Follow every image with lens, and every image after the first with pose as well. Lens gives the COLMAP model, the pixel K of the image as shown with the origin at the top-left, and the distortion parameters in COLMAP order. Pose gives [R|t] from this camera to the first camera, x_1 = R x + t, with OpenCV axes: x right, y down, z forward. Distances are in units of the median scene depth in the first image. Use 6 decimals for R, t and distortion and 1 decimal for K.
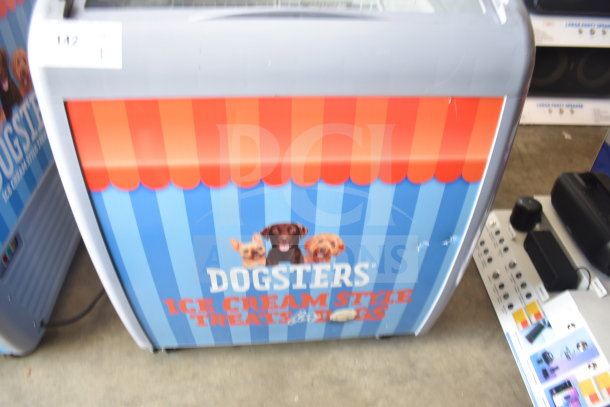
lens RADIAL K [[475.3, 0, 309.7], [0, 475.3, 203.3], [0, 0, 1]] dist [-0.082942, 0.001181]
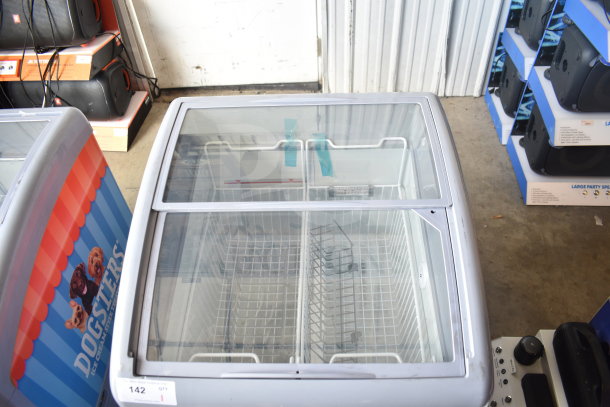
lens RADIAL K [[479.2, 0, 305.0], [0, 479.2, 203.5], [0, 0, 1]] dist [-0.091386, 0.007395]
pose [[0.991592, 0.023695, -0.127216, 0.082102], [-0.002904, 0.986919, 0.161189, -0.633169], [0.129371, -0.159464, 0.978690, -0.132529]]
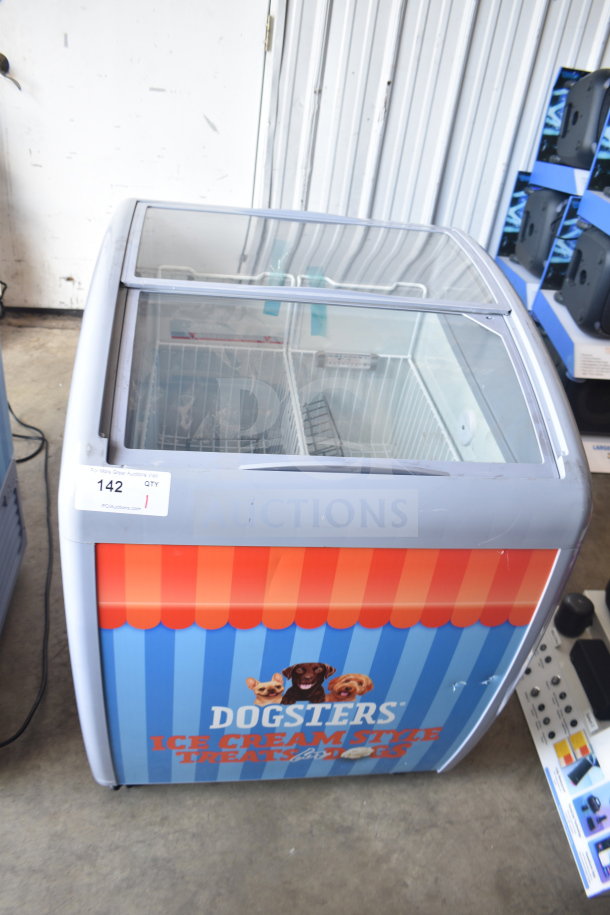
lens RADIAL K [[737.7, 0, 305.0], [0, 737.7, 457.5], [0, 0, 1]] dist [-0.081514, 0.005224]
pose [[0.995402, 0.053552, 0.079422, -0.141302], [-0.048896, 0.997033, -0.059454, -0.189186], [-0.082370, 0.055297, 0.995067, -0.280625]]
